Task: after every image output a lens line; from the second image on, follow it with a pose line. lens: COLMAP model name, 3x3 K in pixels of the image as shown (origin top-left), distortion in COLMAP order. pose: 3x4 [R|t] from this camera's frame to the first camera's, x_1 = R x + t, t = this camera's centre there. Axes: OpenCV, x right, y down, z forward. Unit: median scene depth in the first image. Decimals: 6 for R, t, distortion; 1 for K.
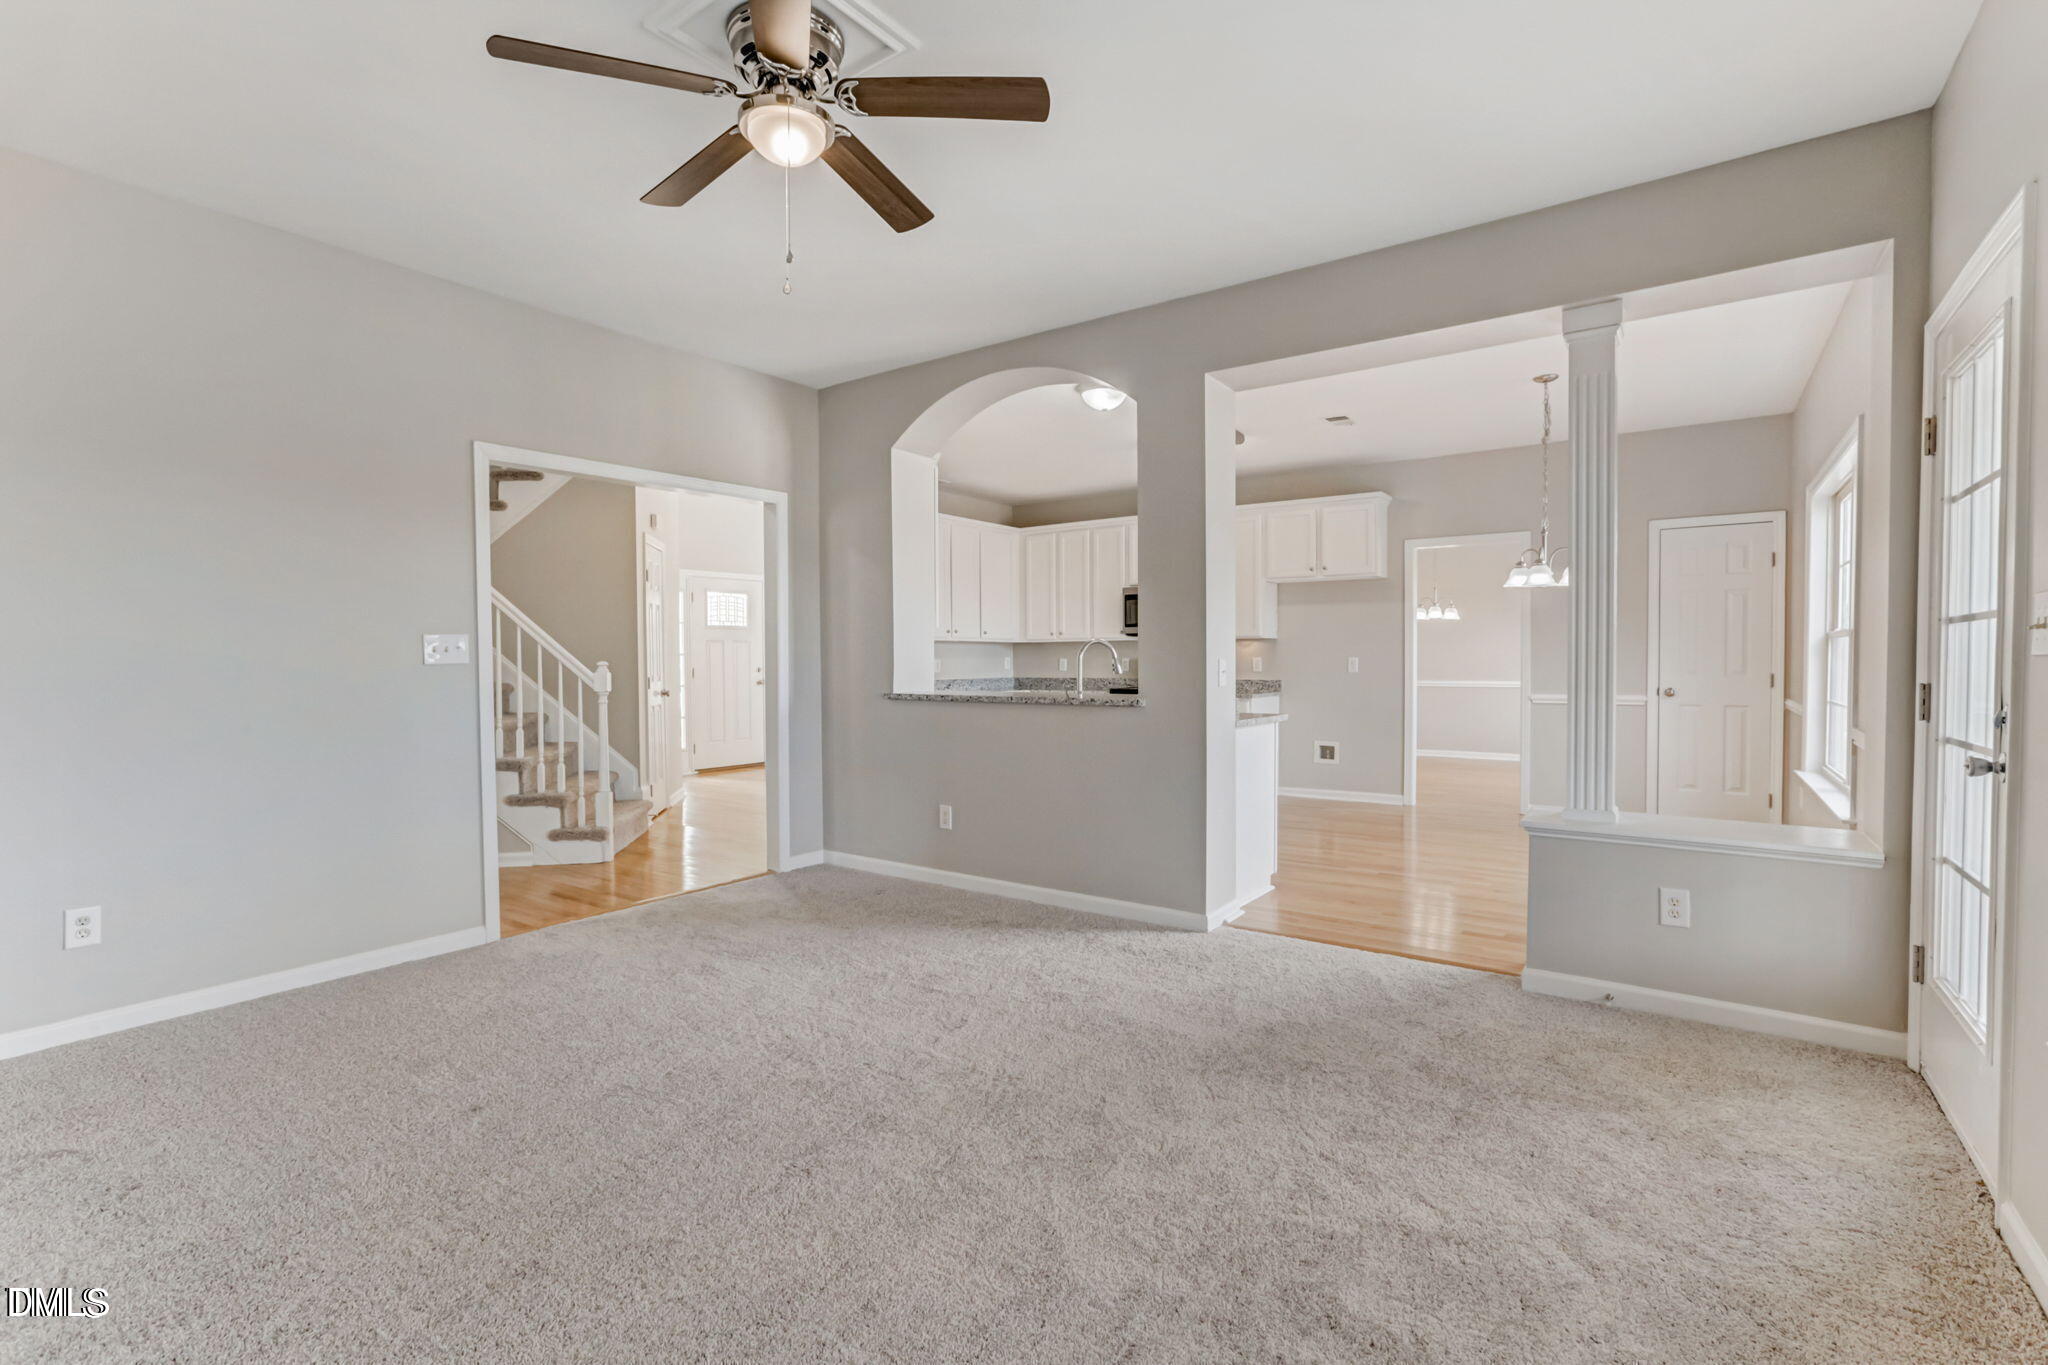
lens RADIAL K [[953.3, 0, 1033.5], [0, 953.3, 662.0], [0, 0, 1]] dist [-0.010523, 0.016392]
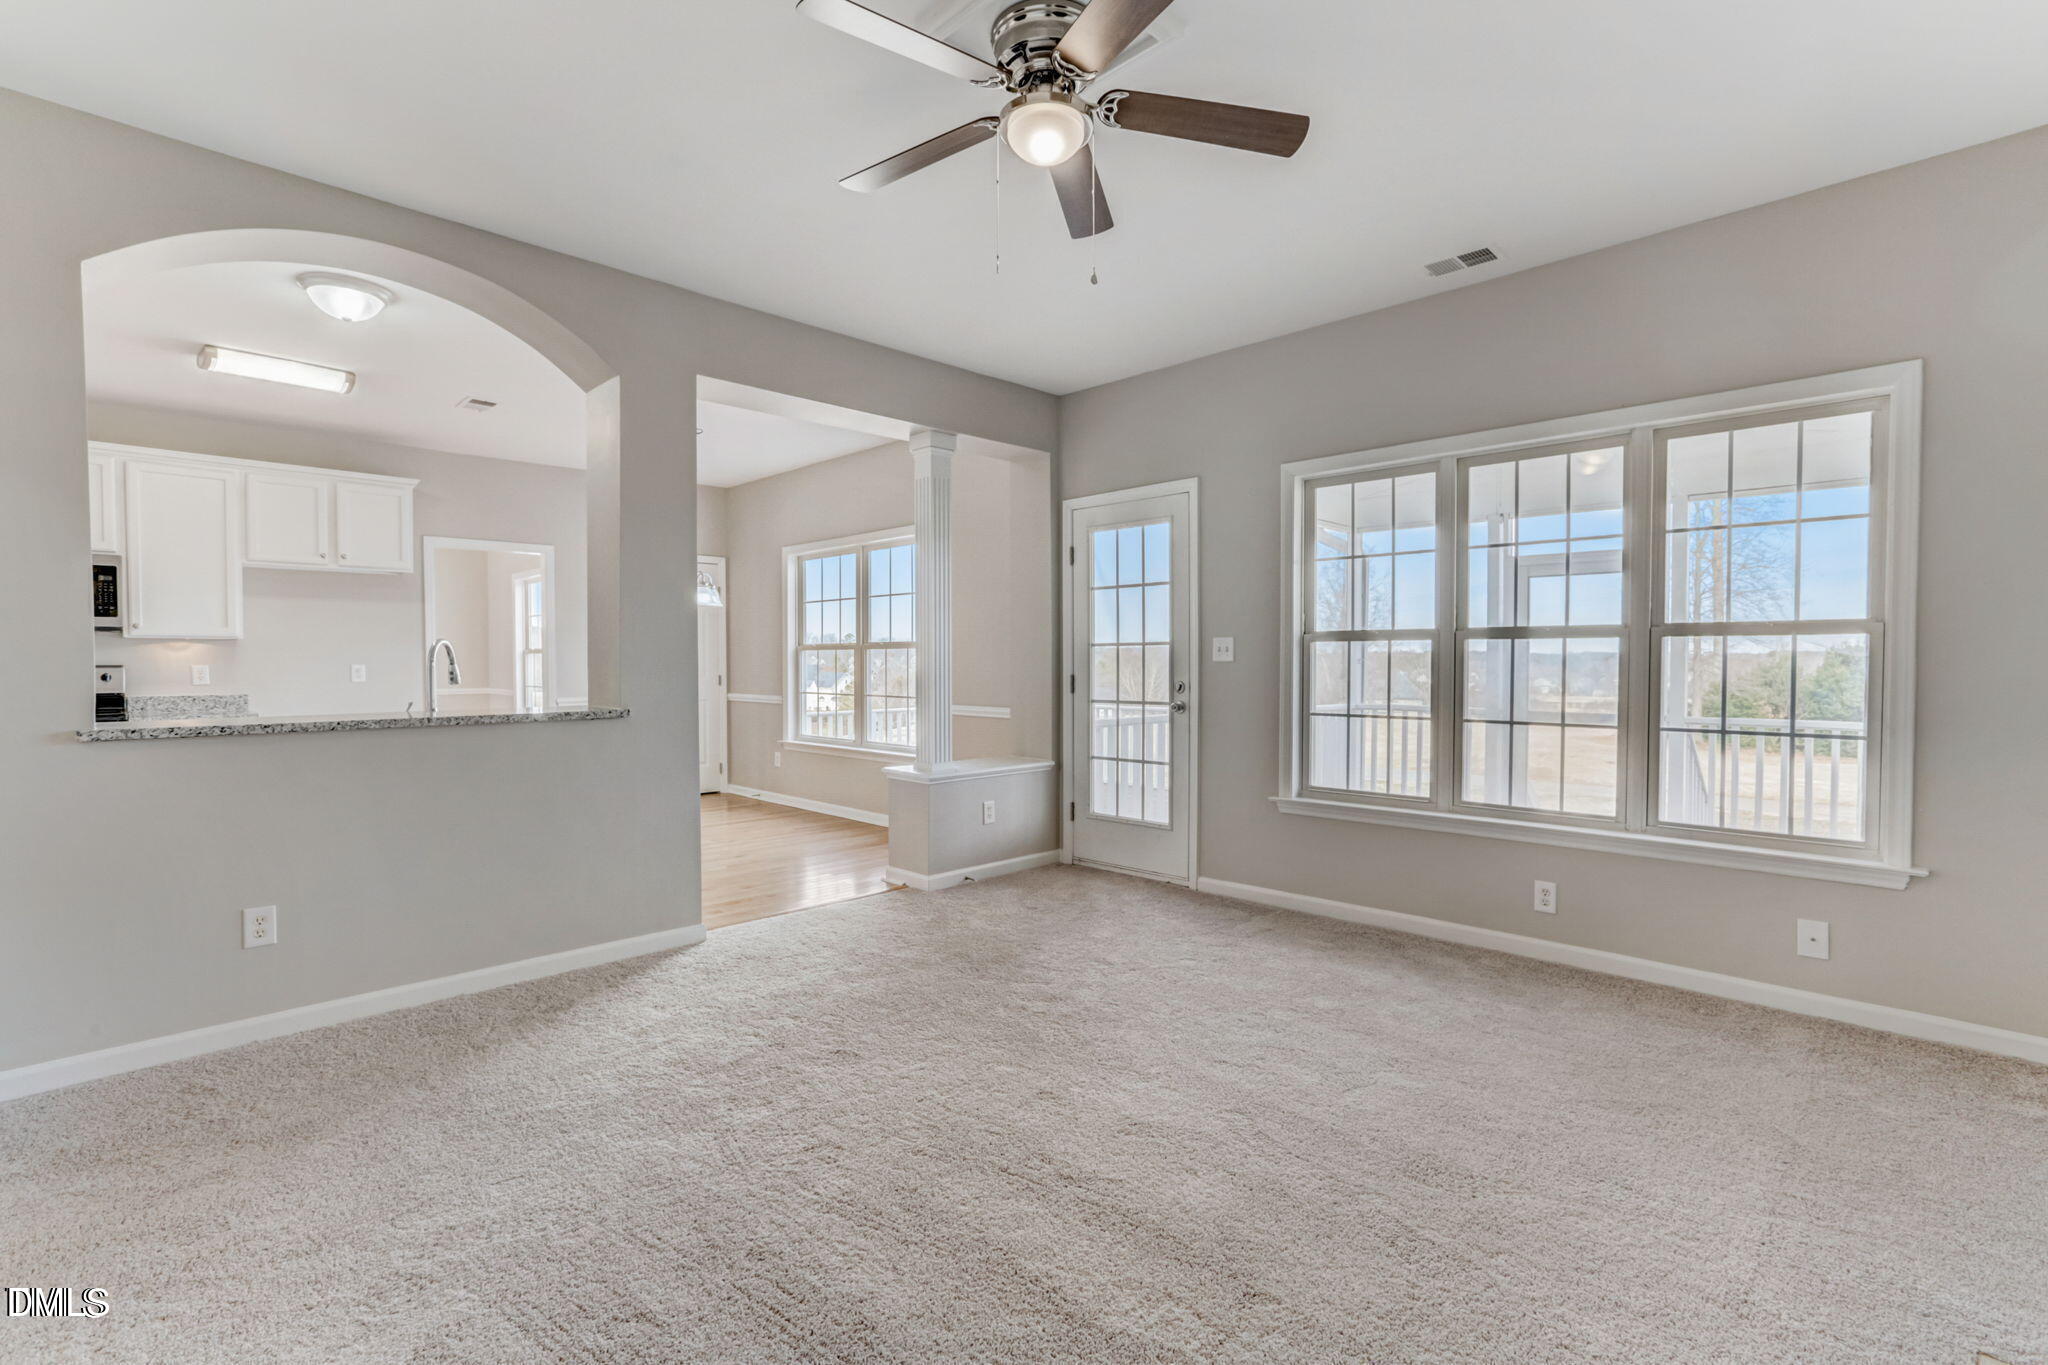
lens RADIAL K [[953.3, 0, 1033.5], [0, 953.3, 662.0], [0, 0, 1]] dist [-0.010523, 0.016392]
pose [[0.156330, 0.001448, 0.987704, -0.725879], [0.006437, 0.999976, -0.002485, -0.001014], [-0.987684, 0.006746, 0.156317, 0.494549]]
